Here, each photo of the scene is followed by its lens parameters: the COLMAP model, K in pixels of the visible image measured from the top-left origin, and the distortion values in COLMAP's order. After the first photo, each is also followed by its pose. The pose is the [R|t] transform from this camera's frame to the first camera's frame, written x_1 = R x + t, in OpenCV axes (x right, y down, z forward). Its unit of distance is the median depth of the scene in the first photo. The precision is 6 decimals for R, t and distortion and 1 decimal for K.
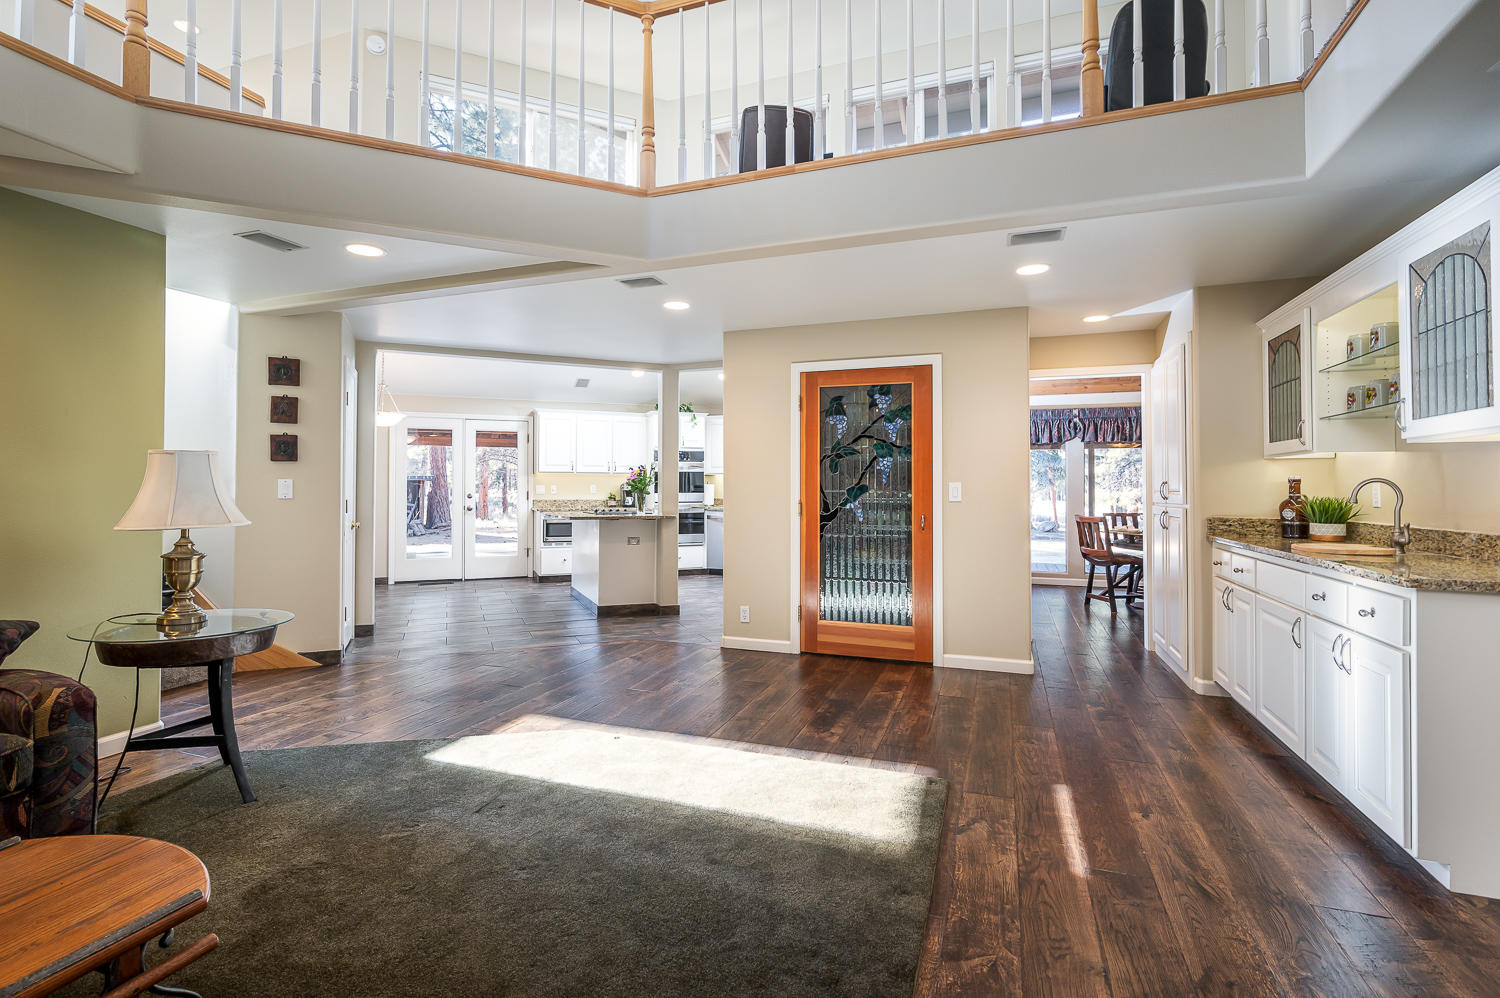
lens RADIAL K [[697.2, 0, 764.1], [0, 697.2, 472.9], [0, 0, 1]] dist [0.000273, 0.000362]
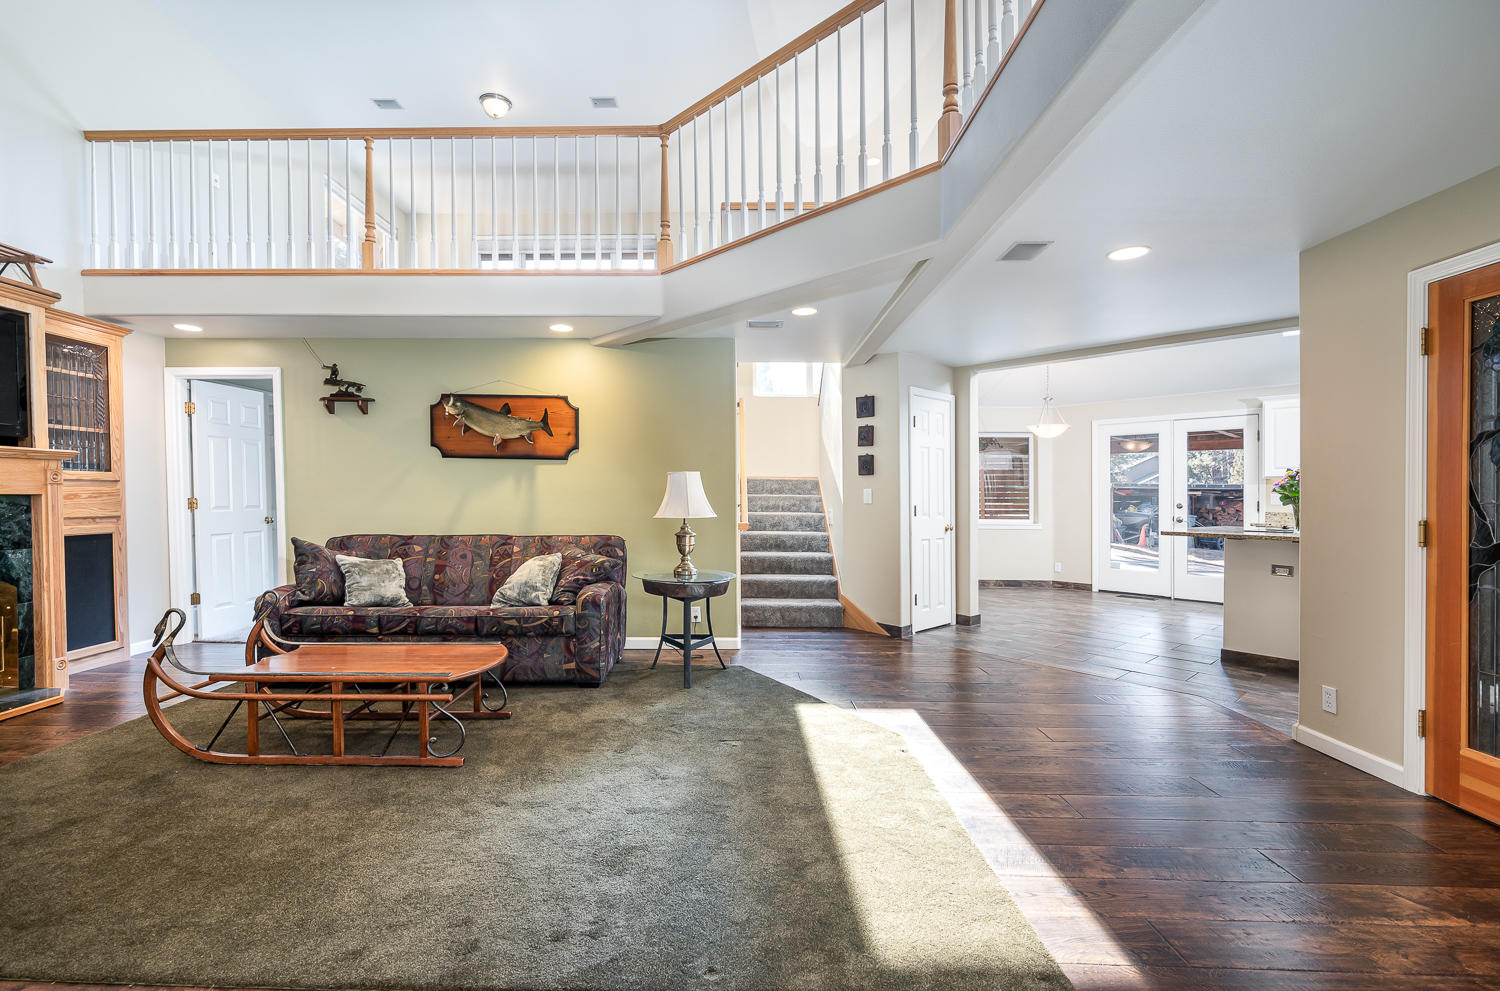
lens RADIAL K [[668.3, 0, 720.0], [0, 668.3, 508.0], [0, 0, 1]] dist [0.003074, 0.000036]
pose [[0.302163, 0.019018, -0.953066, 0.388595], [0.016065, 0.999557, 0.025038, 0.008361], [0.953121, -0.022876, 0.301724, 0.314035]]
